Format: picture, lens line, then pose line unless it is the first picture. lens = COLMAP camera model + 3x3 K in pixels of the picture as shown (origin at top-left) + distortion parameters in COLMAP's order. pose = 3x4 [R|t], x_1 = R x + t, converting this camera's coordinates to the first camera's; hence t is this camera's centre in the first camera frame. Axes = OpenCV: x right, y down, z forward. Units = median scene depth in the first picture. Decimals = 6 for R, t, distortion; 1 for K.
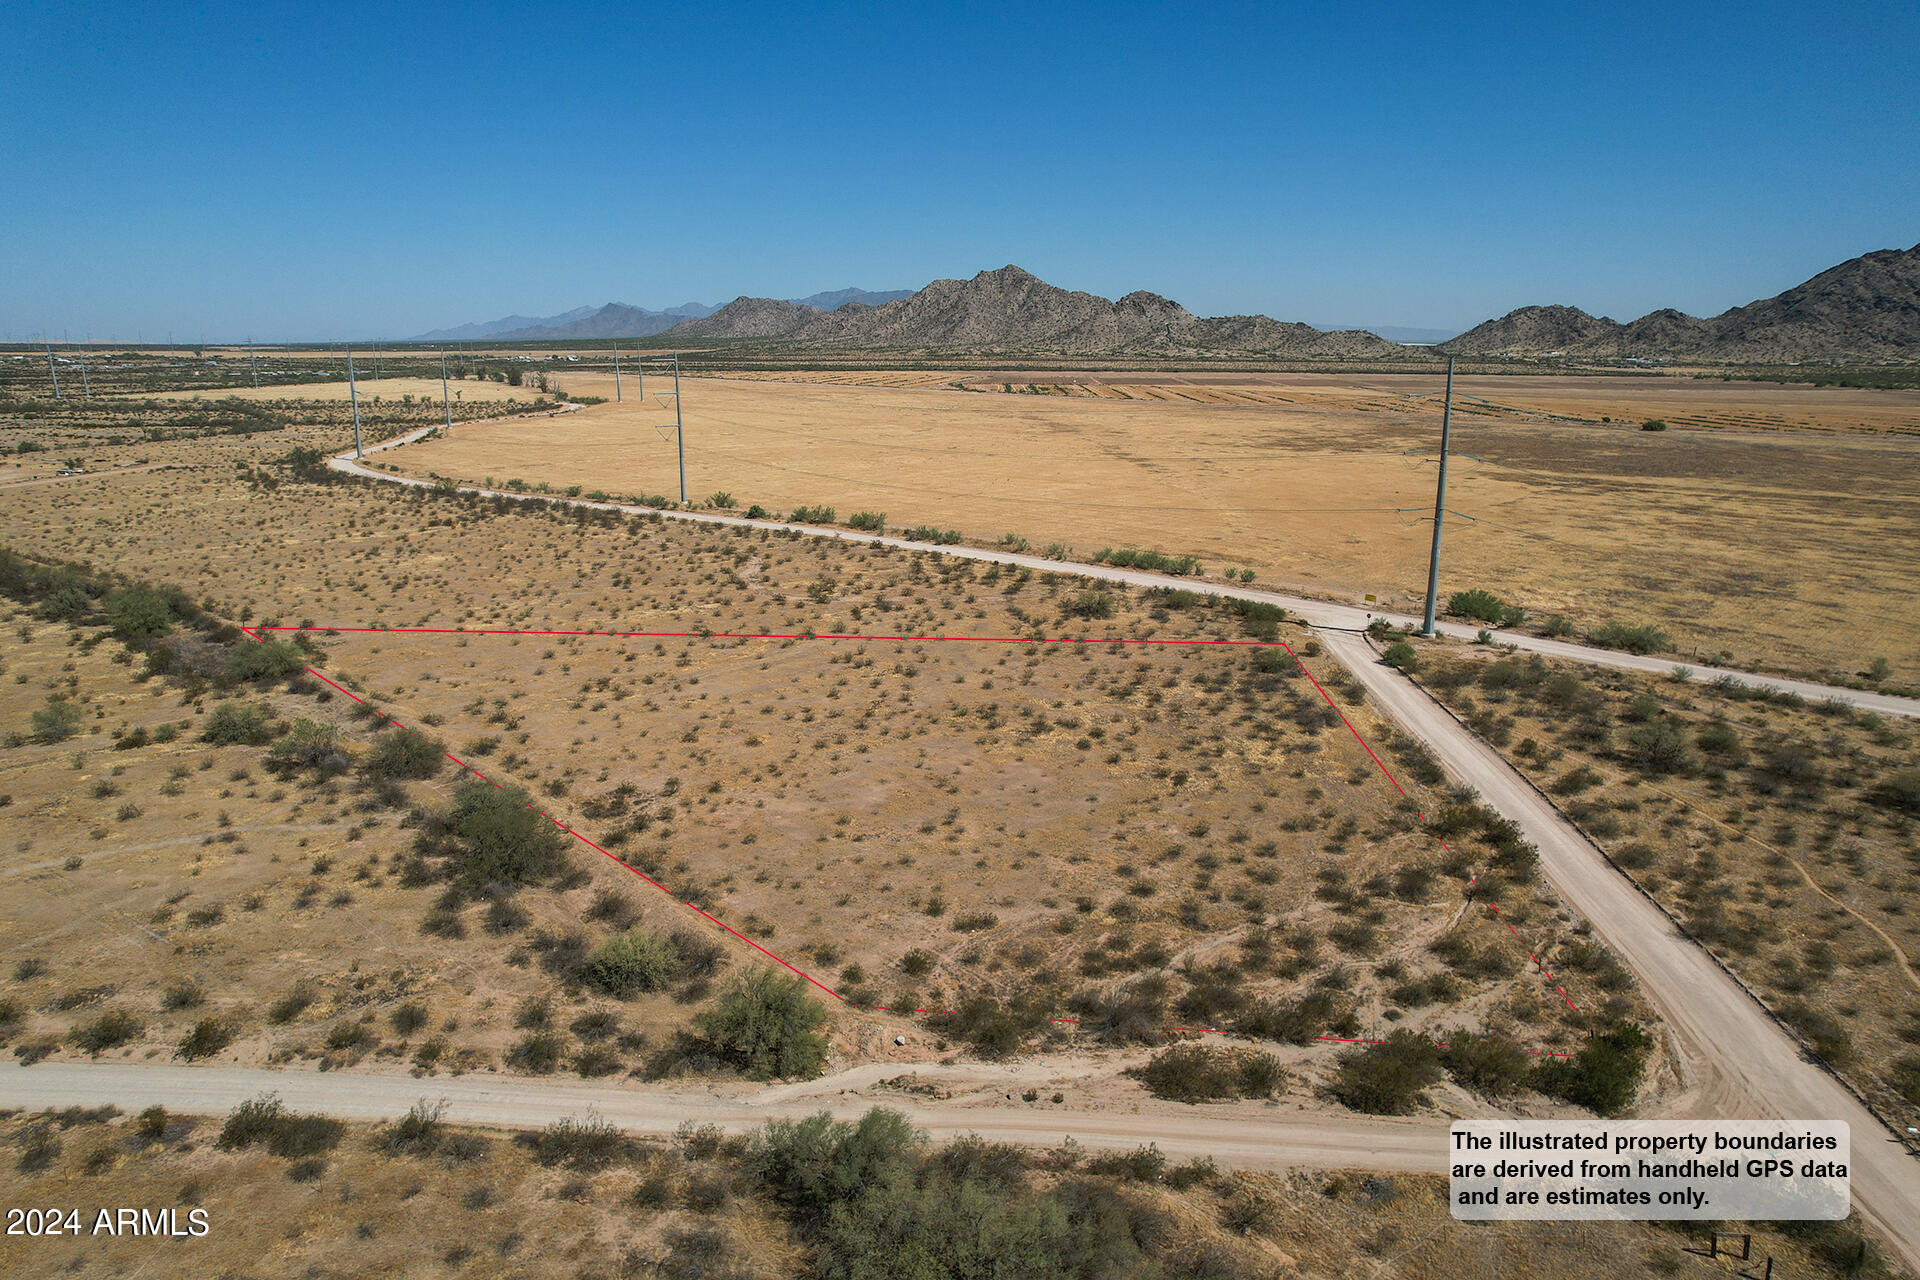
lens RADIAL K [[1221.5, 0, 956.9], [0, 1221.5, 641.7], [0, 0, 1]] dist [-0.061590, 0.066134]
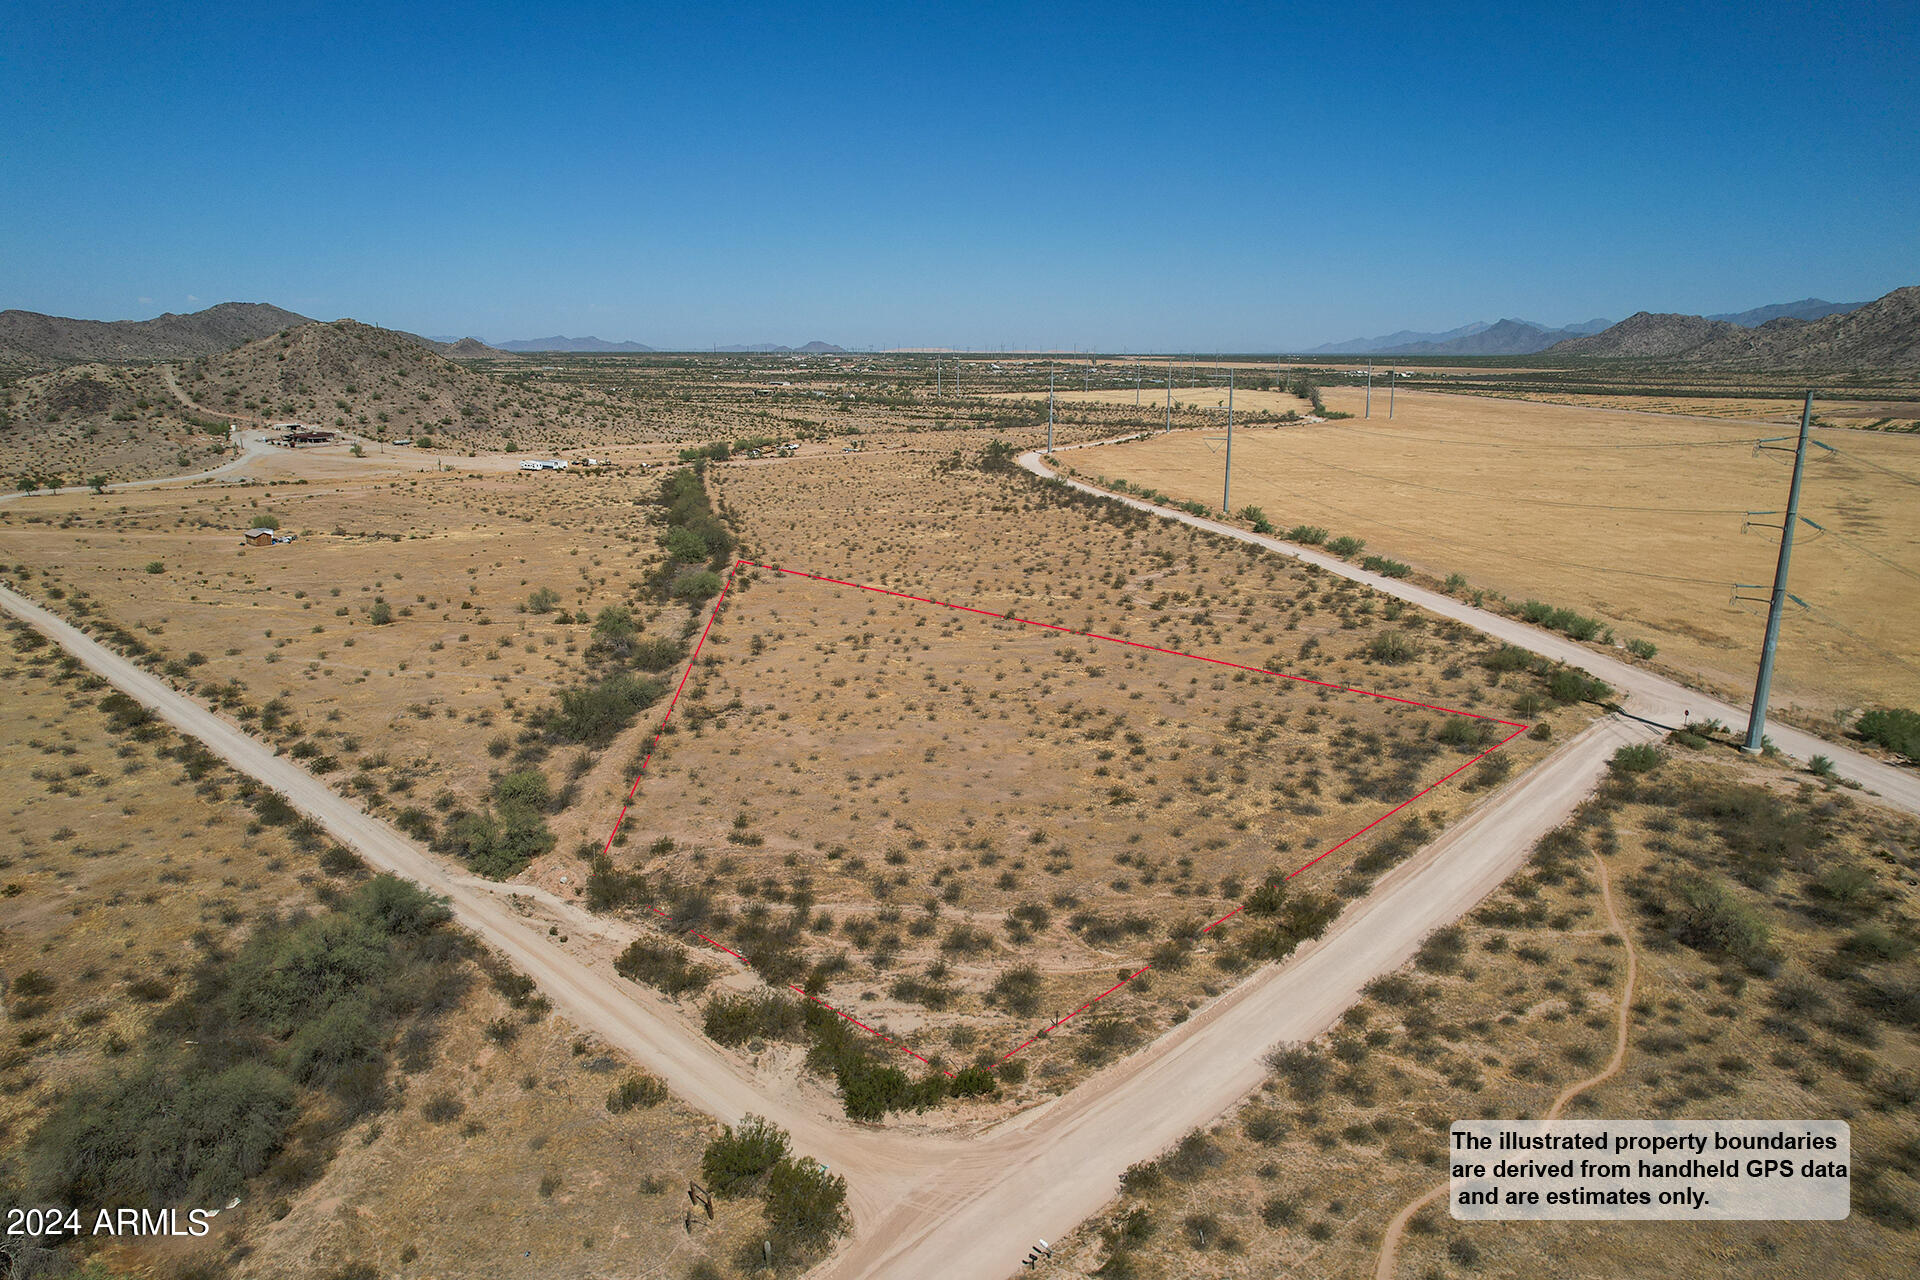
lens RADIAL K [[1221.5, 0, 958.6], [0, 1221.5, 637.0], [0, 0, 1]] dist [-0.061590, 0.066134]
pose [[0.773701, 0.151147, -0.615257, 0.522404], [-0.160673, 0.986188, 0.040221, -0.029367], [0.612839, 0.067736, 0.787300, 0.093543]]
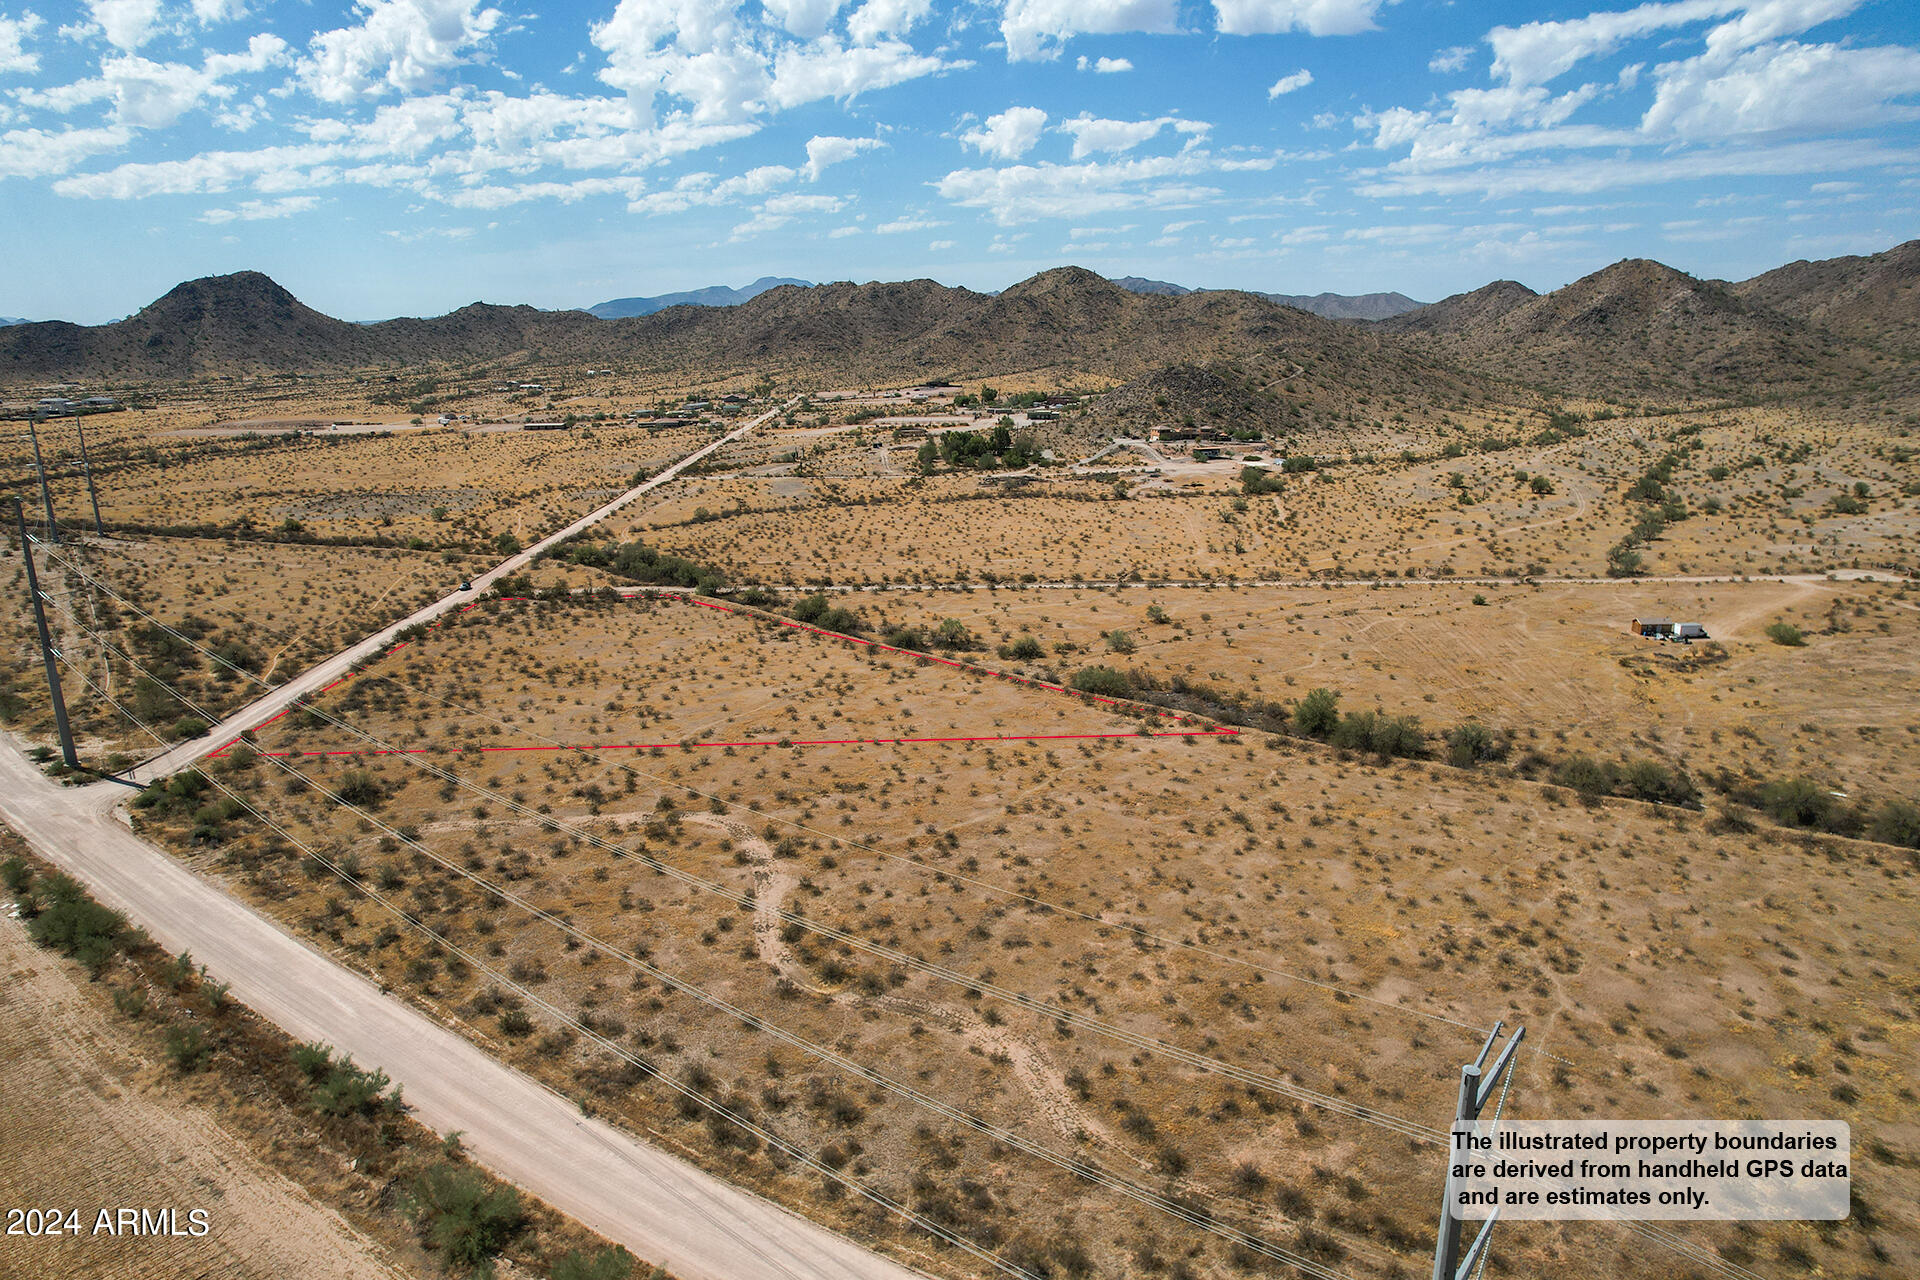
lens RADIAL K [[1221.5, 0, 957.2], [0, 1221.5, 640.6], [0, 0, 1]] dist [-0.061590, 0.066134]
pose [[-0.997545, 0.030268, -0.063157, -0.331335], [-0.004490, 0.872296, 0.488957, -0.681215], [0.069891, 0.488040, -0.870018, 2.150434]]
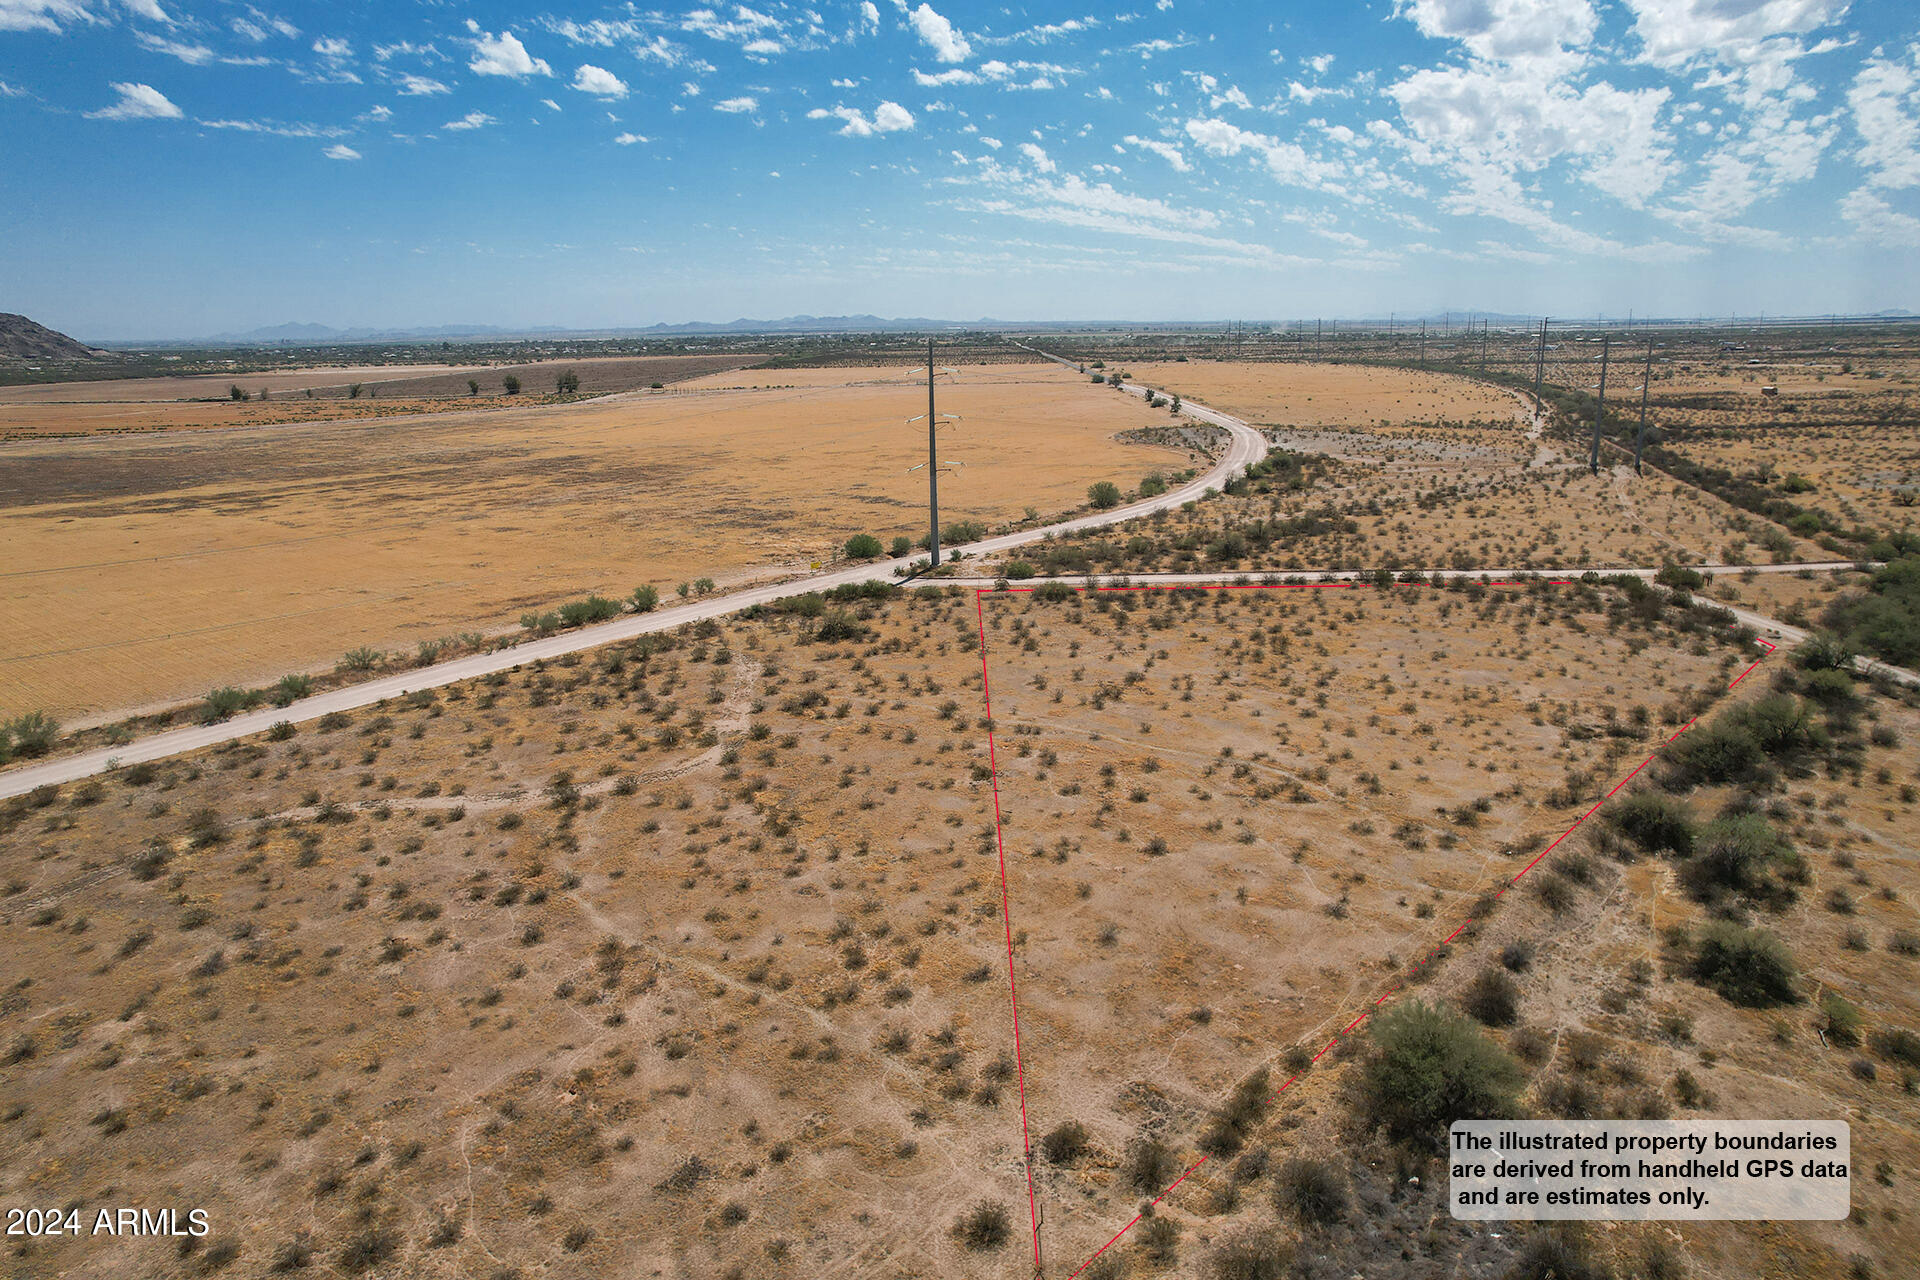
lens RADIAL K [[1221.5, 0, 959.5], [0, 1221.5, 639.4], [0, 0, 1]] dist [-0.061590, 0.066134]
pose [[-0.075417, -0.248348, 0.965731, -0.950926], [0.253105, 0.932002, 0.259440, -0.280445], [-0.964495, 0.263997, -0.007430, 1.133076]]
